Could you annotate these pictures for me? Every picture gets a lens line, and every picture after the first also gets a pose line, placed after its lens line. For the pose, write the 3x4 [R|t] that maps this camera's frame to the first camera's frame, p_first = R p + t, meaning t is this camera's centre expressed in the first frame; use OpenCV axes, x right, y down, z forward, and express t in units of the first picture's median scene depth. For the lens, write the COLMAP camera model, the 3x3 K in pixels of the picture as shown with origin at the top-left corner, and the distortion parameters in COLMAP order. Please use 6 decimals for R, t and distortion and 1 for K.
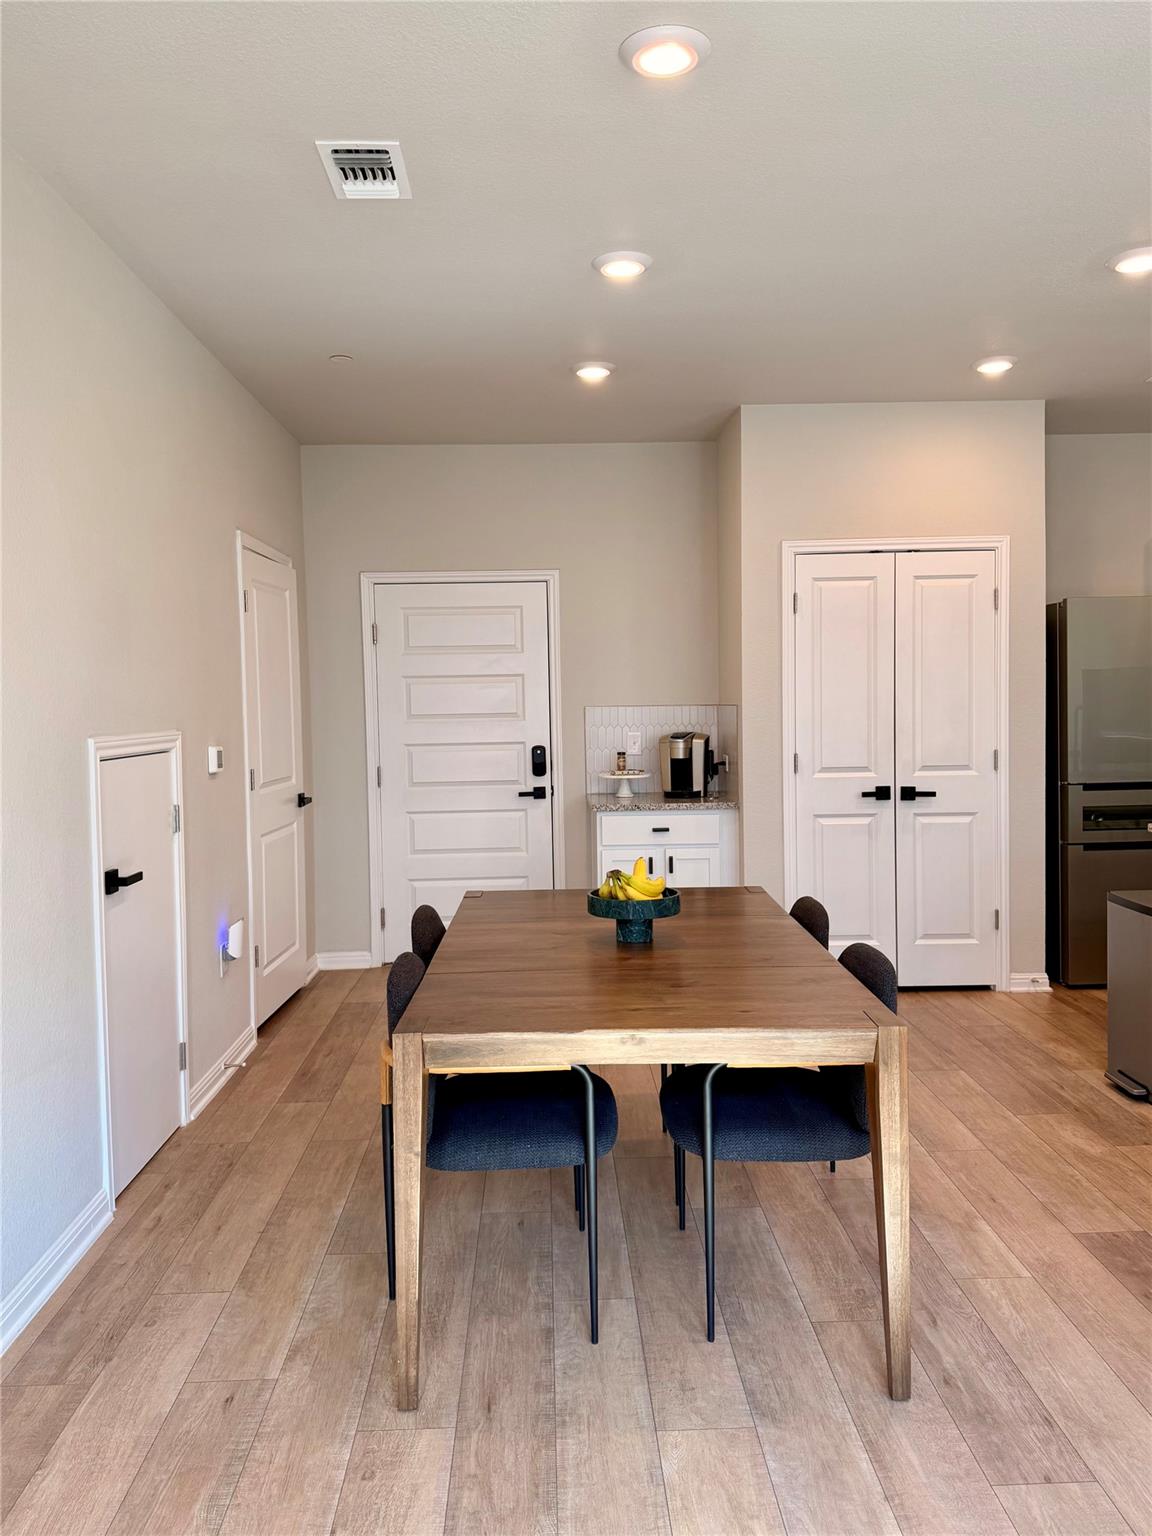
lens RADIAL K [[1128.6, 0, 569.8], [0, 1128.6, 744.0], [0, 0, 1]] dist [0.069344, -0.094520]
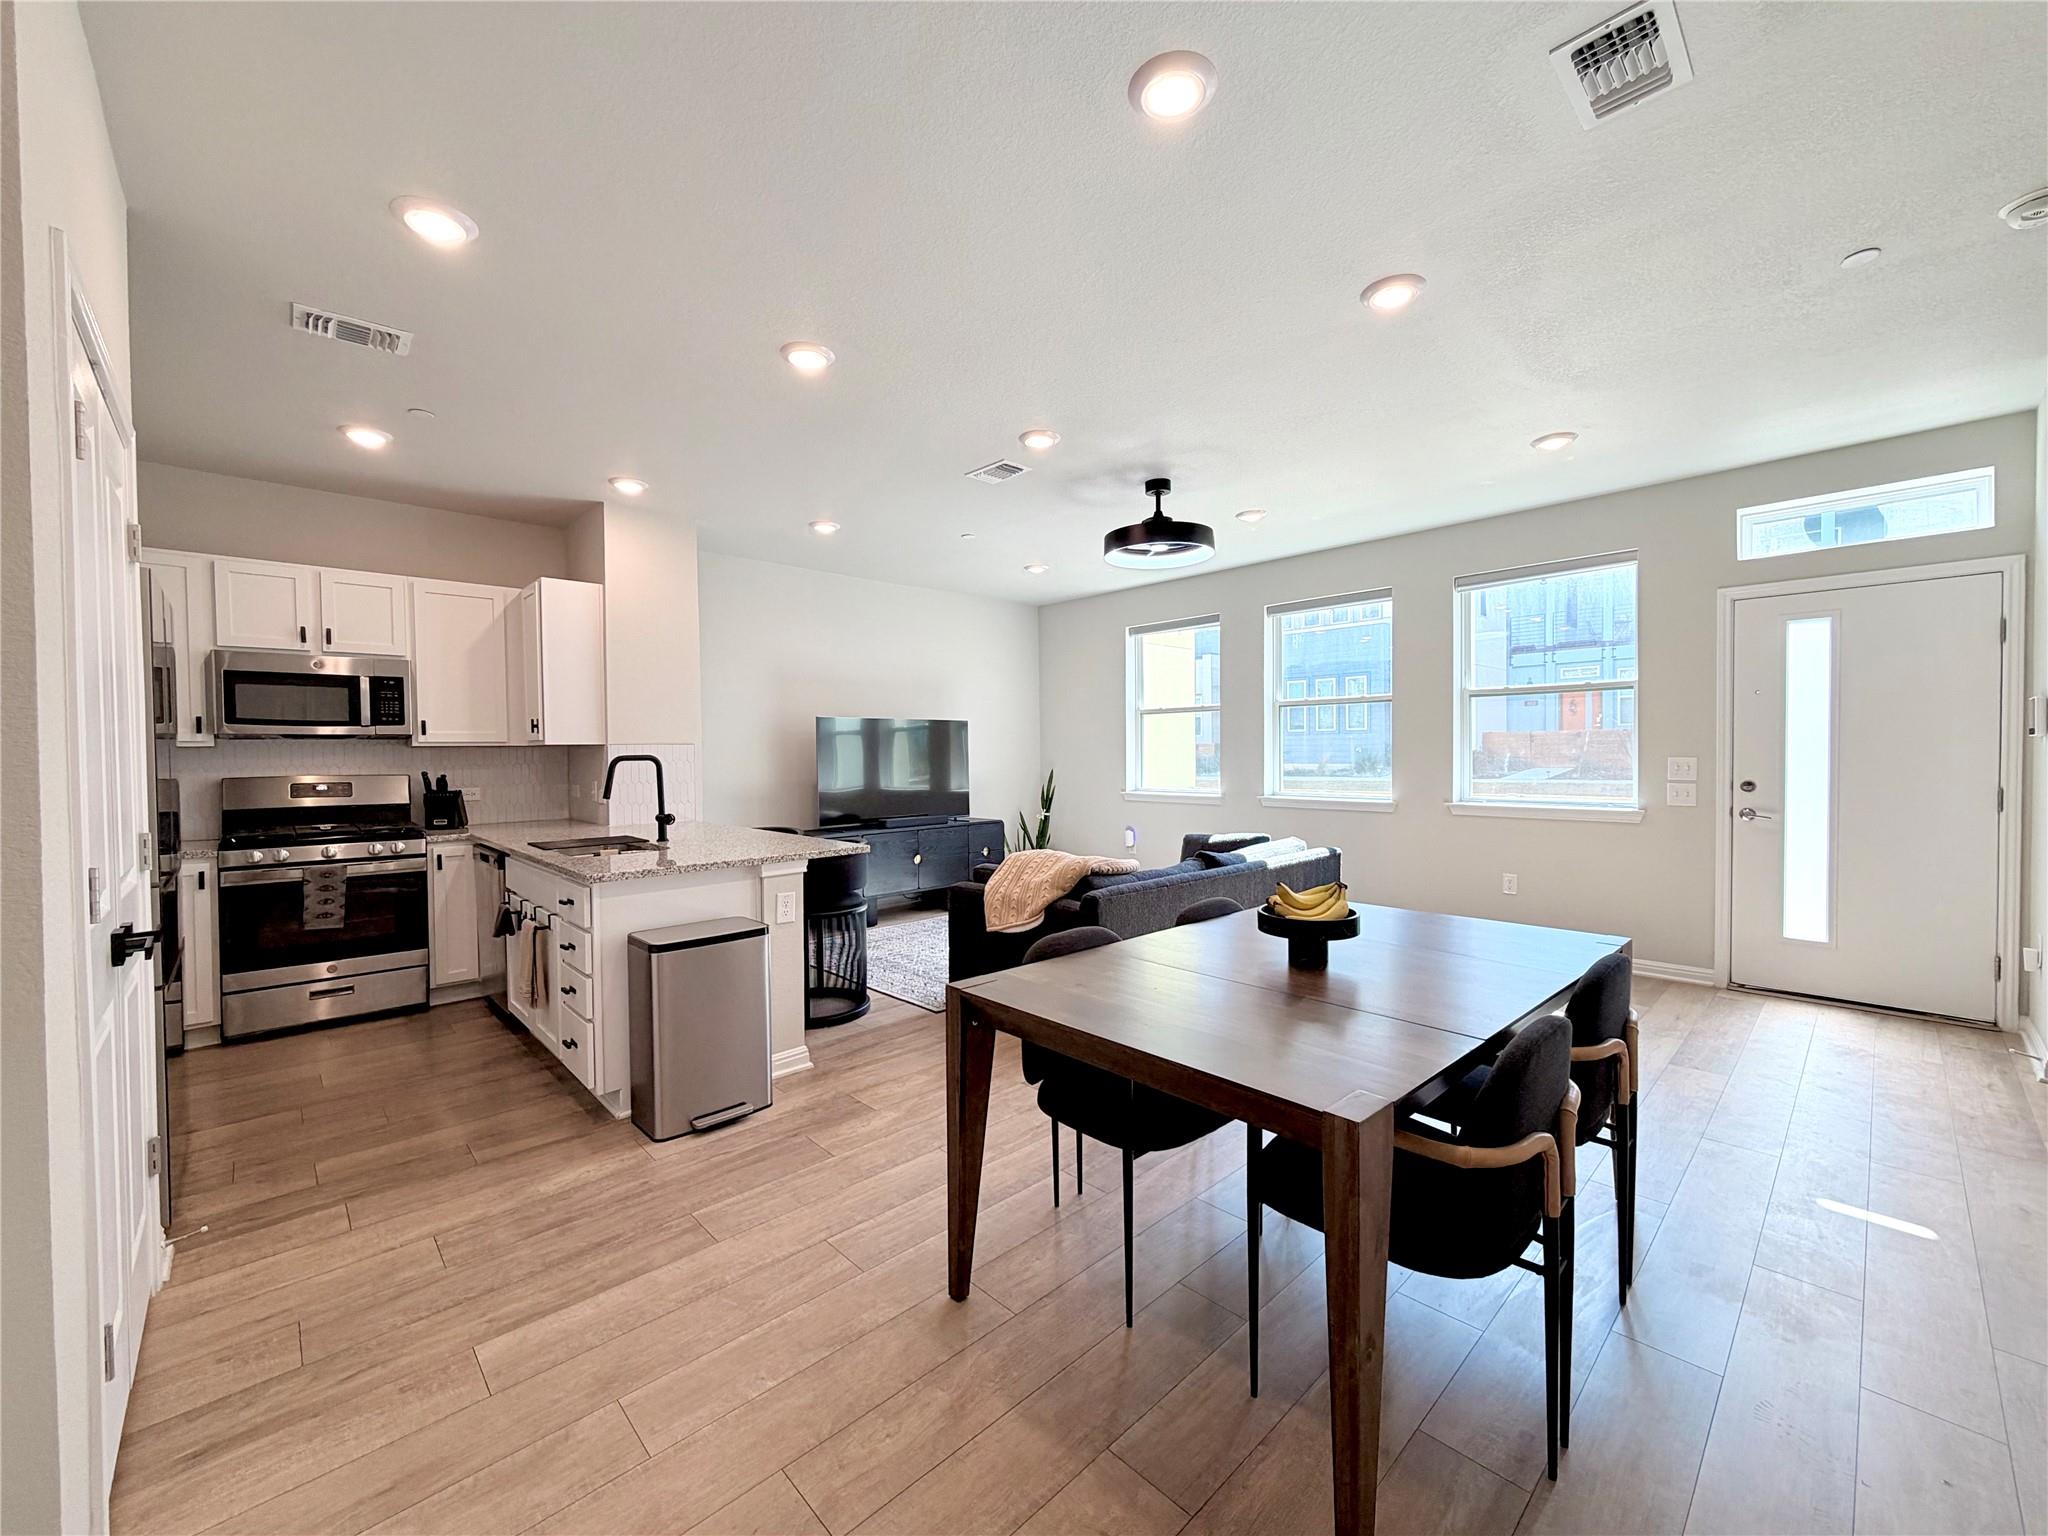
lens RADIAL K [[815.8, 0, 1024.0], [0, 815.8, 768.0], [0, 0, 1]] dist [-0.000493, 0.000032]
pose [[-0.666132, 0.011425, 0.745747, -0.174823], [0.053317, 0.998054, 0.032334, -0.015612], [-0.743926, 0.061300, -0.665444, 0.943350]]
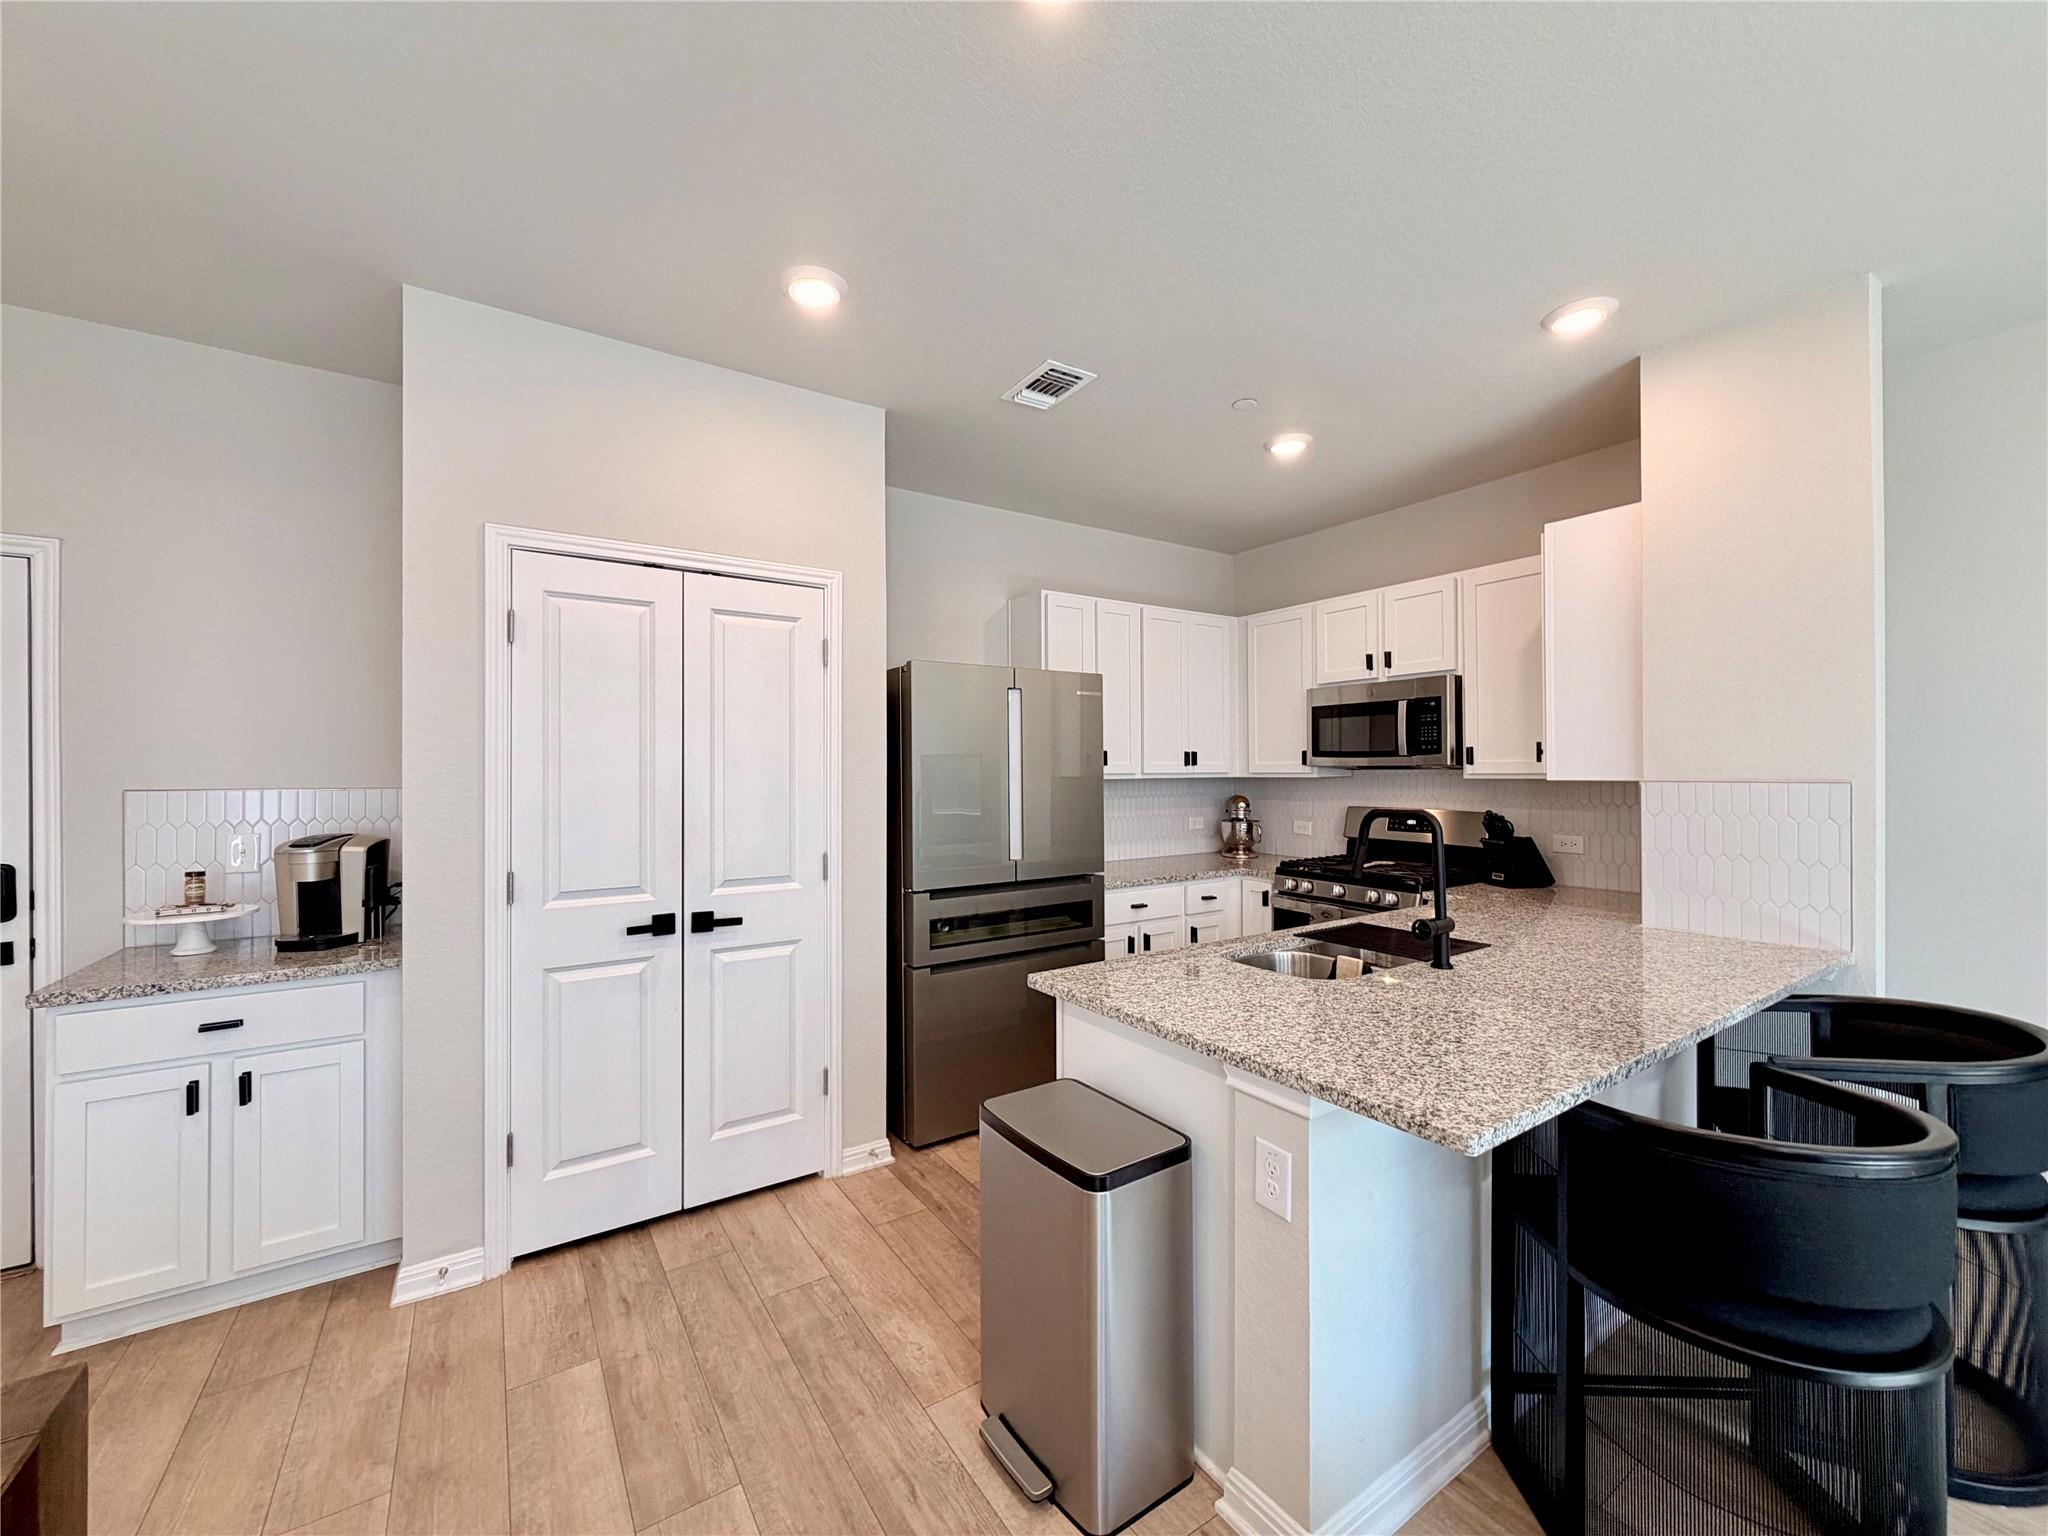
lens RADIAL K [[815.8, 0, 1024.0], [0, 815.8, 768.0], [0, 0, 1]] dist [-0.000493, 0.000032]
pose [[0.844313, 0.018044, 0.535546, 0.195609], [0.008216, 0.998879, -0.046608, -0.024898], [-0.535787, 0.043752, 0.843219, 0.472927]]
